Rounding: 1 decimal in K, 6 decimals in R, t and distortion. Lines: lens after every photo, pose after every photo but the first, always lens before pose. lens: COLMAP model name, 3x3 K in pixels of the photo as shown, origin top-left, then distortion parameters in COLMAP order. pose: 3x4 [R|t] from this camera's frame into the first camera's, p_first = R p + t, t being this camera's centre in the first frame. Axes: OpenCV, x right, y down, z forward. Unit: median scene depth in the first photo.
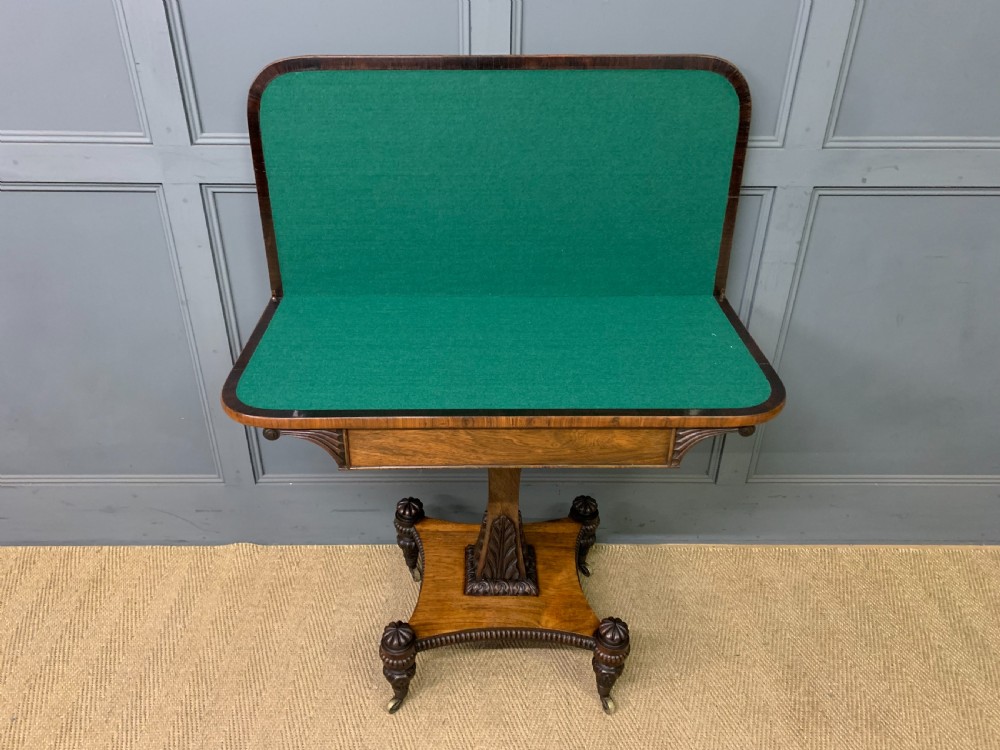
lens RADIAL K [[775.7, 0, 488.1], [0, 775.7, 376.3], [0, 0, 1]] dist [0.026391, -0.010613]
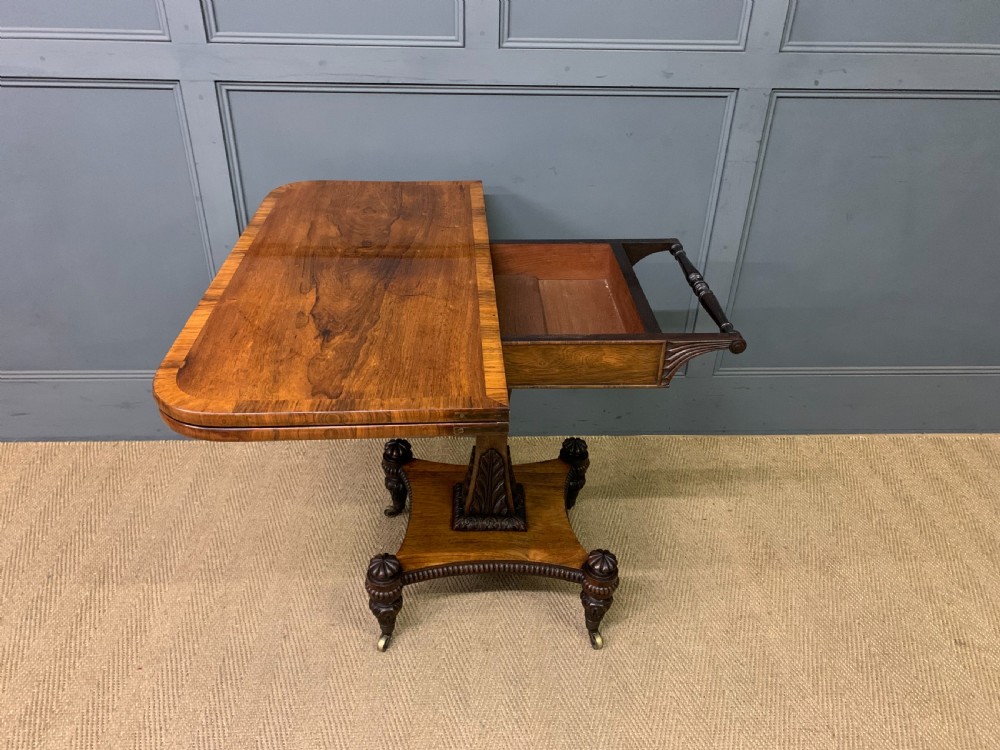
lens RADIAL K [[775.7, 0, 496.2], [0, 775.7, 380.5], [0, 0, 1]] dist [0.026391, -0.010613]
pose [[0.999277, -0.007210, 0.037340, -0.020235], [0.006325, 0.999698, 0.023767, 0.137773], [-0.037500, -0.023514, 0.999020, -0.104192]]
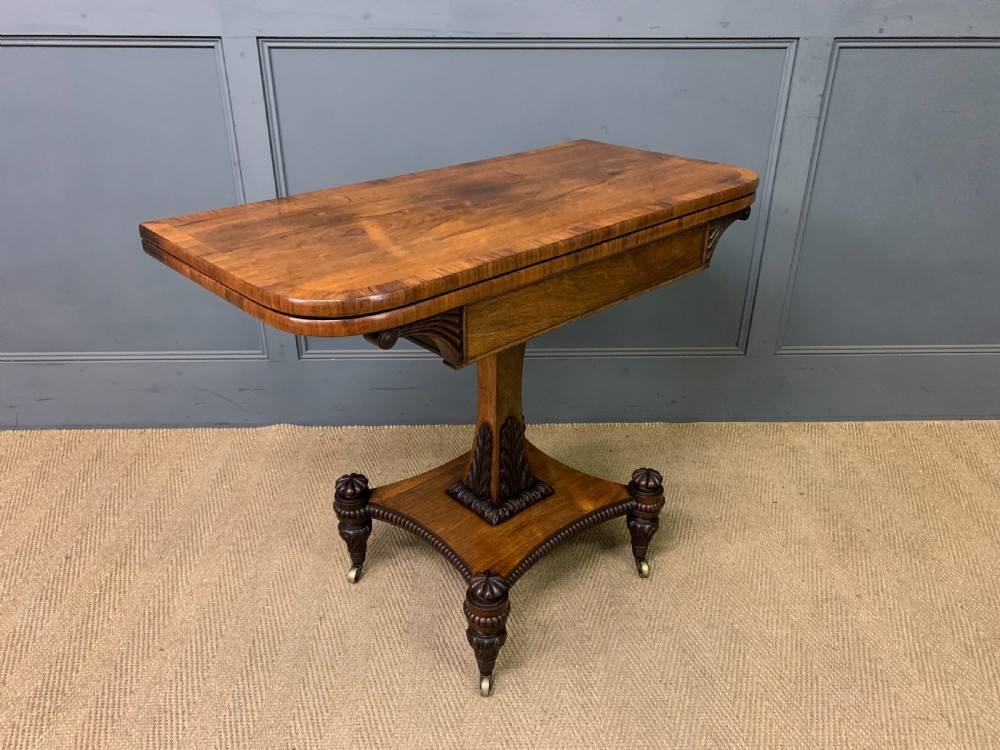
lens RADIAL K [[775.7, 0, 499.6], [0, 775.7, 366.0], [0, 0, 1]] dist [0.026391, -0.010613]
pose [[0.999844, -0.011709, 0.013204, -0.056134], [0.012546, 0.997790, -0.065252, 0.255116], [-0.012411, 0.065407, 0.997781, -0.029465]]
